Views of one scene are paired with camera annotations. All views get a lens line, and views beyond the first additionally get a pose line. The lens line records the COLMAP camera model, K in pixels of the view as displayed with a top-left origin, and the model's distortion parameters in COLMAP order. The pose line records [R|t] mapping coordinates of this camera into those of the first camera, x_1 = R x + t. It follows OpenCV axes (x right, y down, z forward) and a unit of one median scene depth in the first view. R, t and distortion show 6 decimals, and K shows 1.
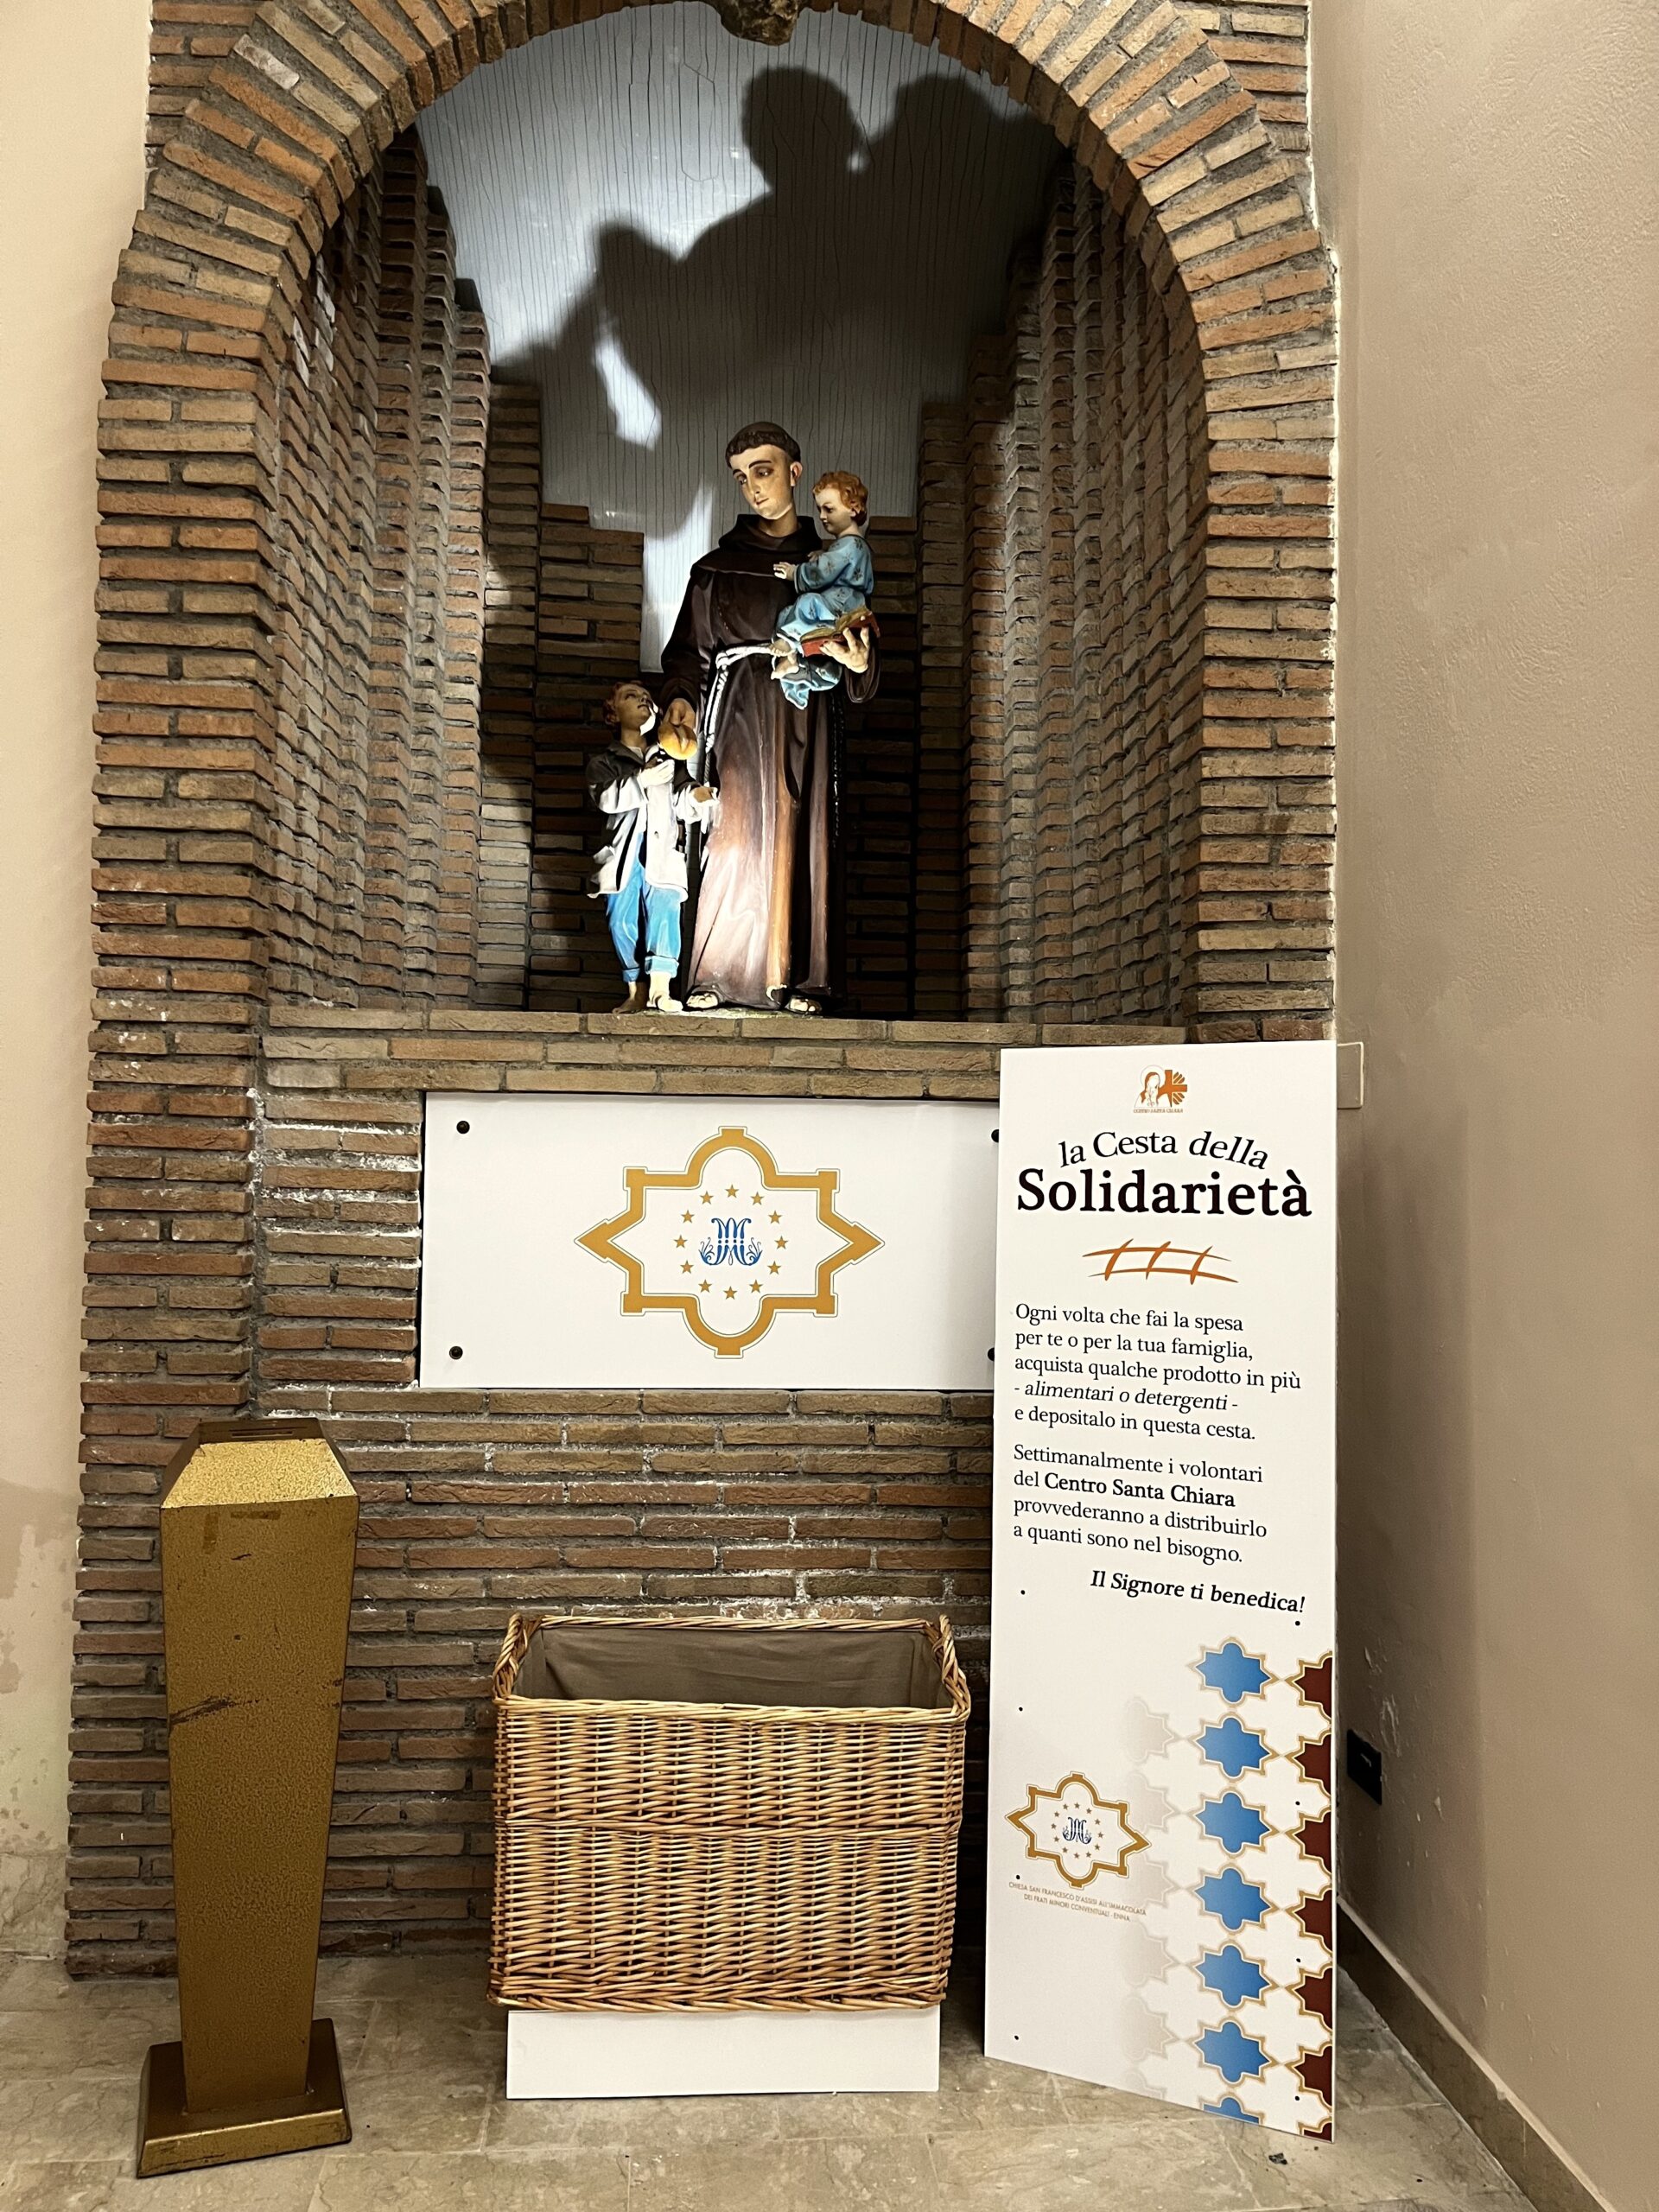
lens RADIAL K [[1644.4, 0, 822.3], [0, 1644.4, 1110.5], [0, 0, 1]] dist [0.051357, -0.058883]
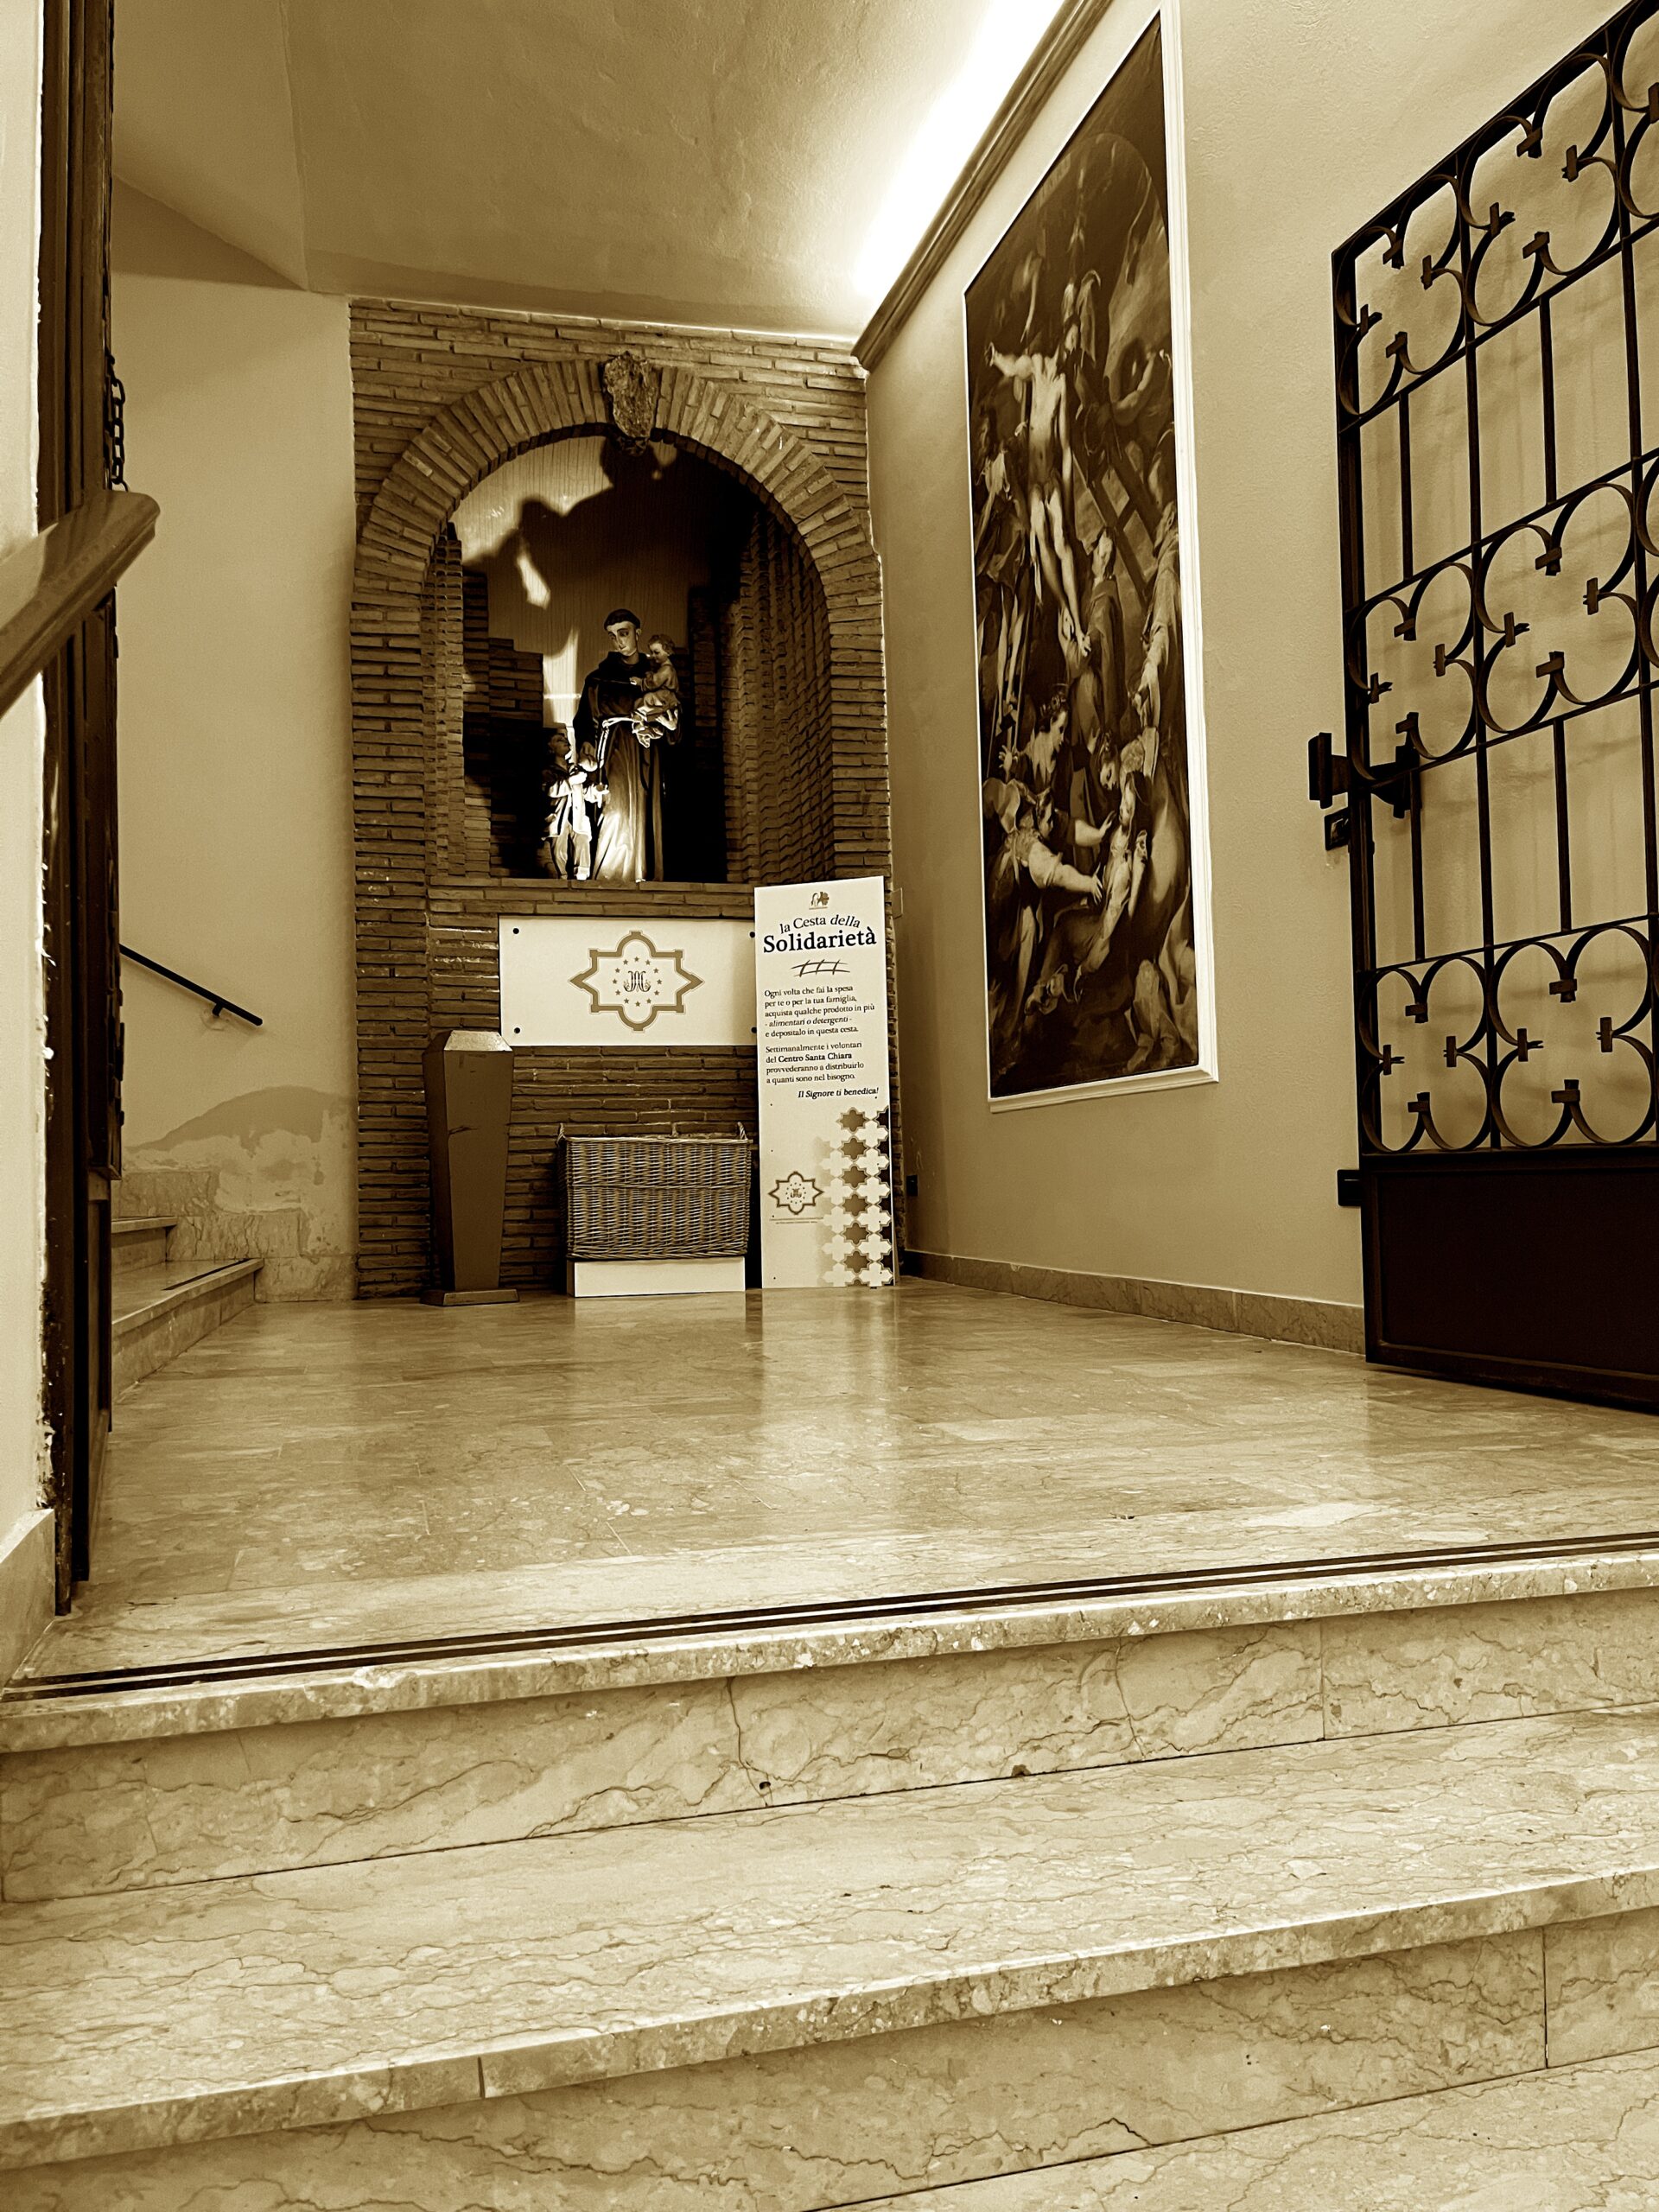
lens RADIAL K [[1644.4, 0, 829.3], [0, 1644.4, 1101.1], [0, 0, 1]] dist [0.051357, -0.058883]
pose [[0.982896, -0.031854, 0.181387, -0.213321], [0.037582, 0.998895, -0.028228, 0.321854], [-0.180287, 0.034562, 0.983007, -1.279657]]
